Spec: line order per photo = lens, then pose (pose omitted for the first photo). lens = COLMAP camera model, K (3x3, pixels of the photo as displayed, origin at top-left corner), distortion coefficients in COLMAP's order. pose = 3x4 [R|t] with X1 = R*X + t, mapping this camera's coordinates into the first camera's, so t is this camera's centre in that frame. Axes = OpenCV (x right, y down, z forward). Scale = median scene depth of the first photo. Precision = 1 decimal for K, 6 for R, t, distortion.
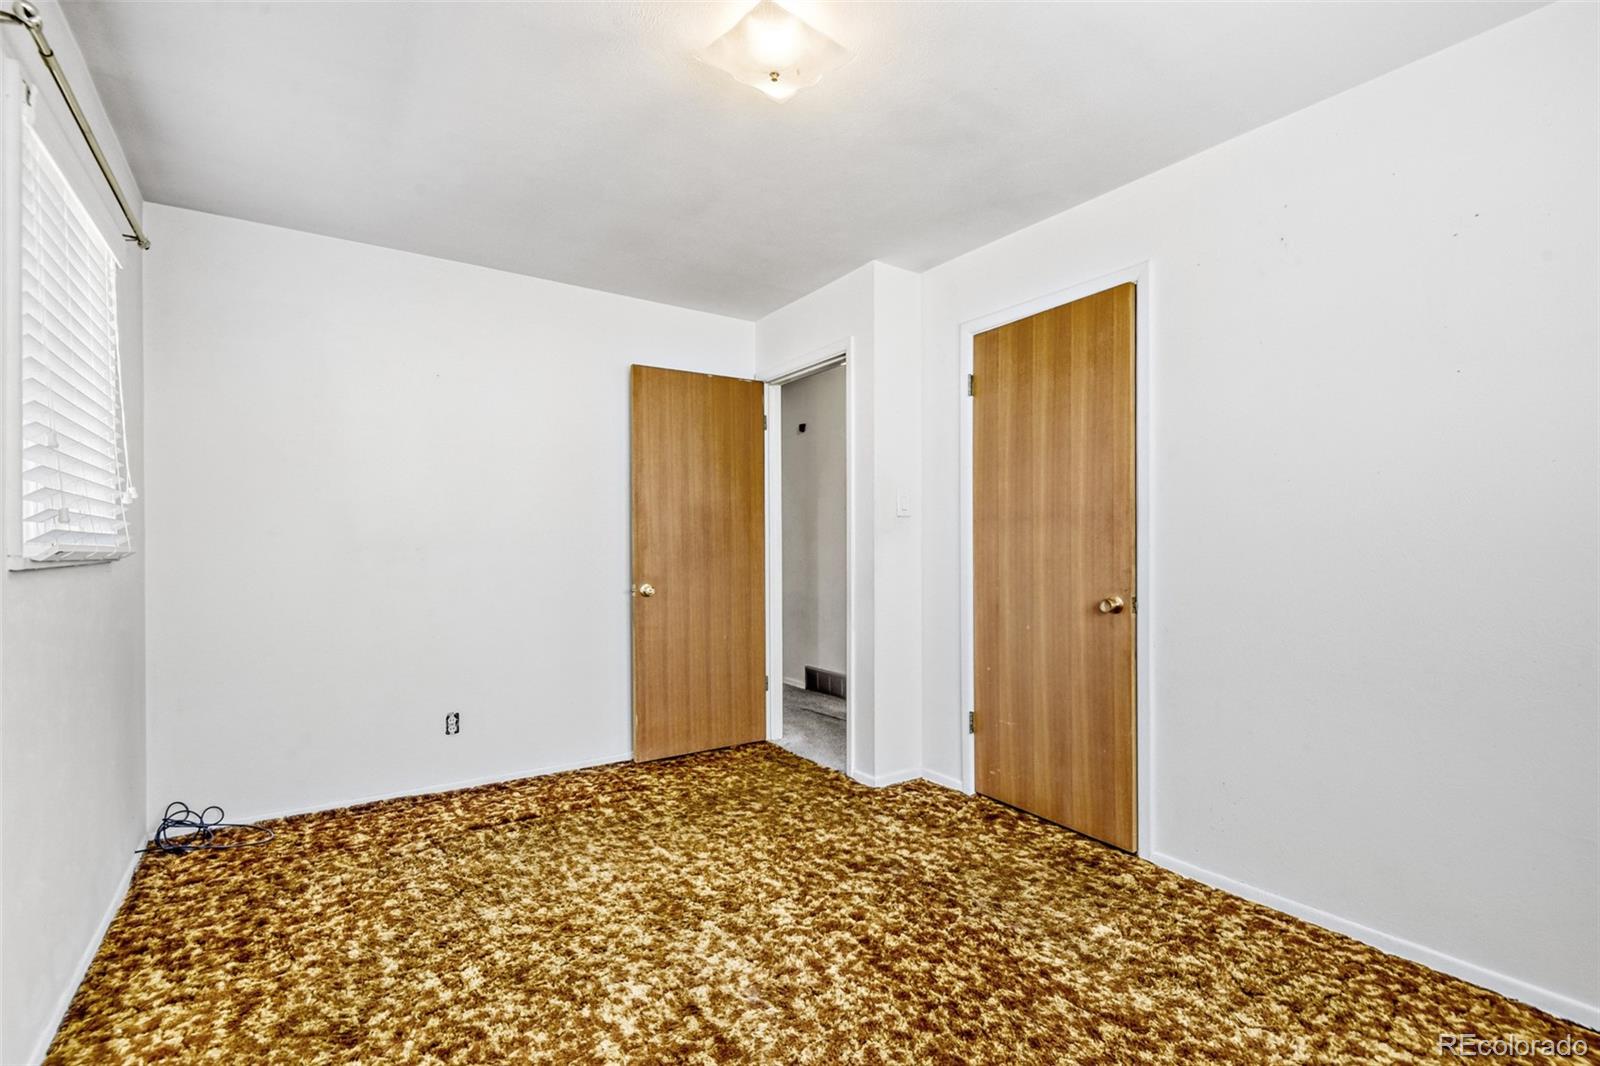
lens RADIAL K [[734.7, 0, 801.6], [0, 734.7, 538.2], [0, 0, 1]] dist [0.028252, -0.014487]
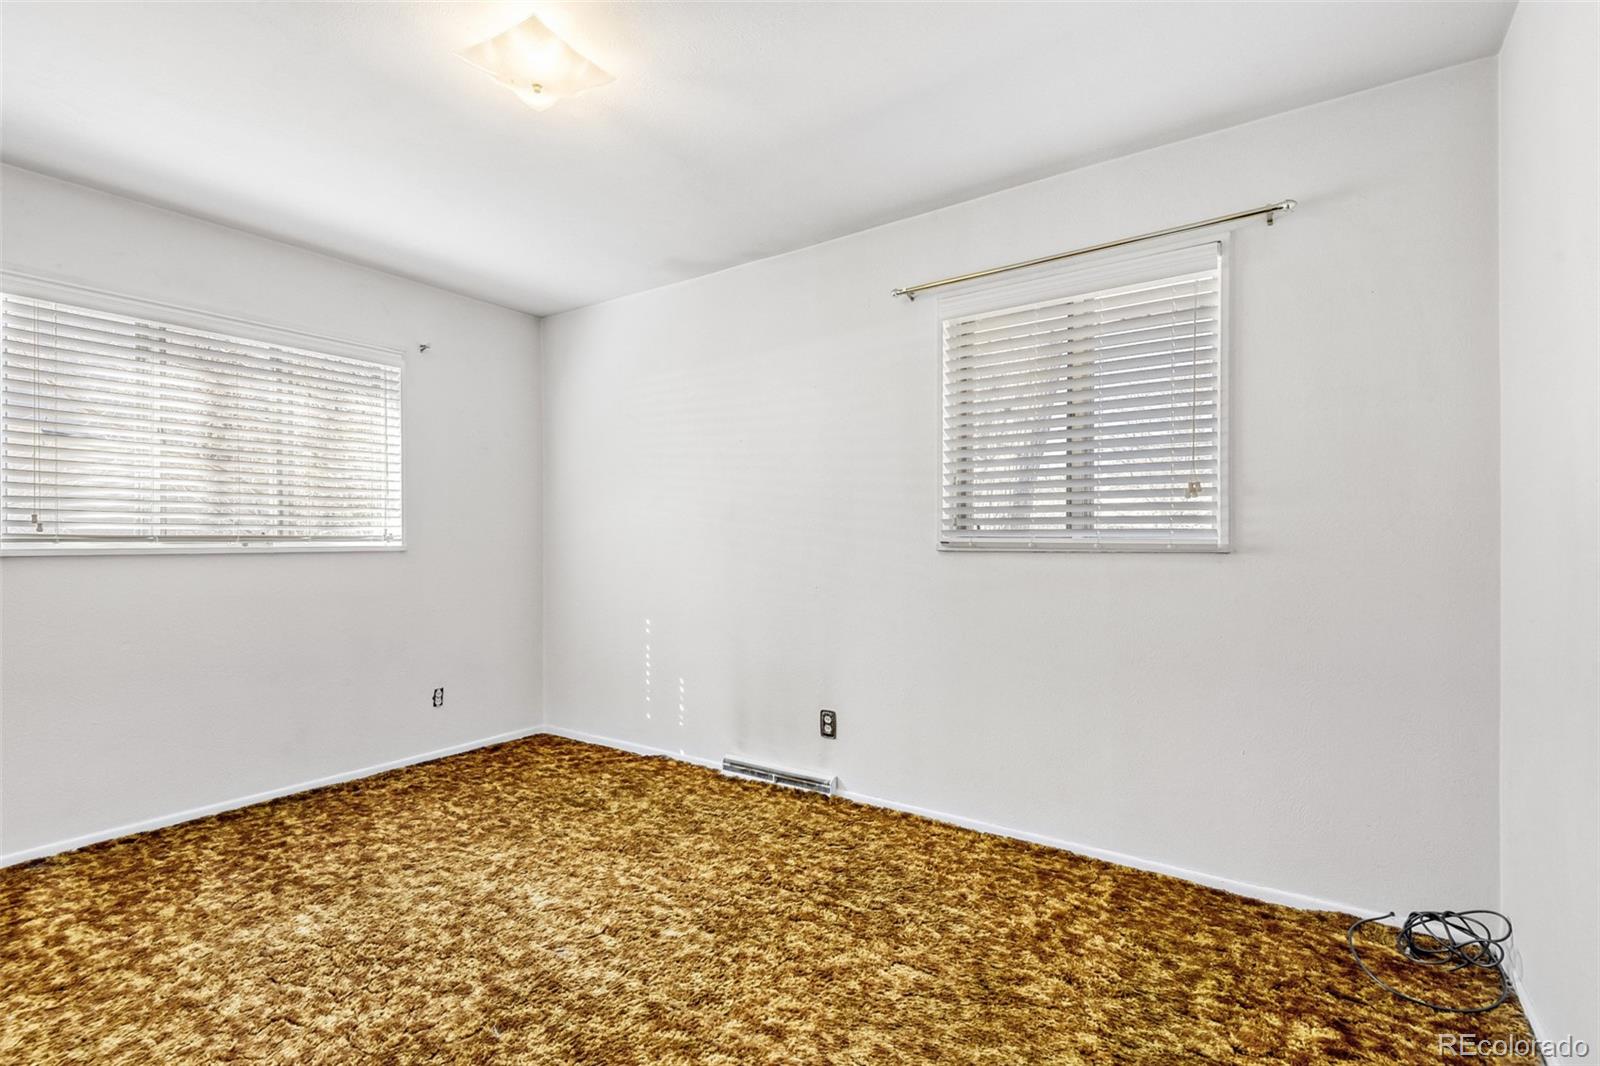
lens RADIAL K [[722.9, 0, 799.1], [0, 722.9, 532.0], [0, 0, 1]] dist [0.011111, -0.007902]
pose [[-0.932478, 0.000118, -0.361226, -0.004935], [0.004801, 0.999916, -0.012065, 0.012400], [0.361195, -0.012985, -0.932400, 2.061486]]
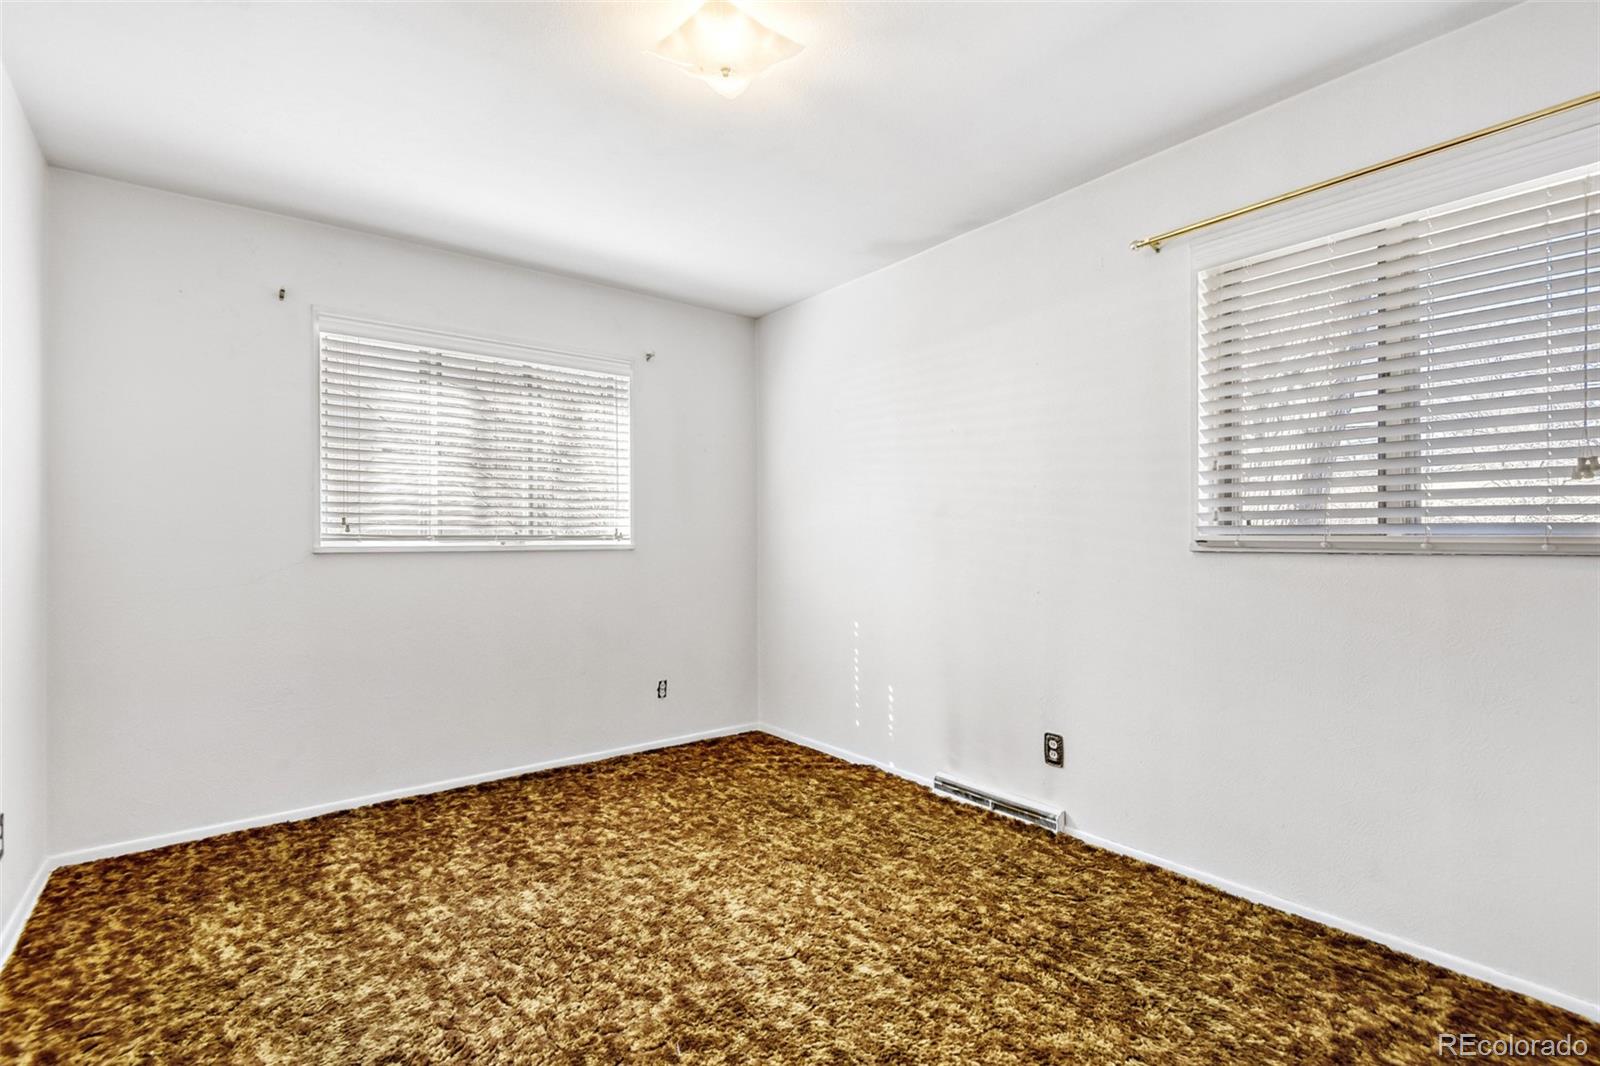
lens RADIAL K [[743.5, 0, 799.2], [0, 743.5, 534.9], [0, 0, 1]] dist [0.026454, -0.019432]
pose [[-0.997905, 0.005776, -0.064439, -0.066387], [0.006196, 0.999961, -0.006318, 0.010681], [0.064400, -0.006704, -0.997902, 1.990716]]
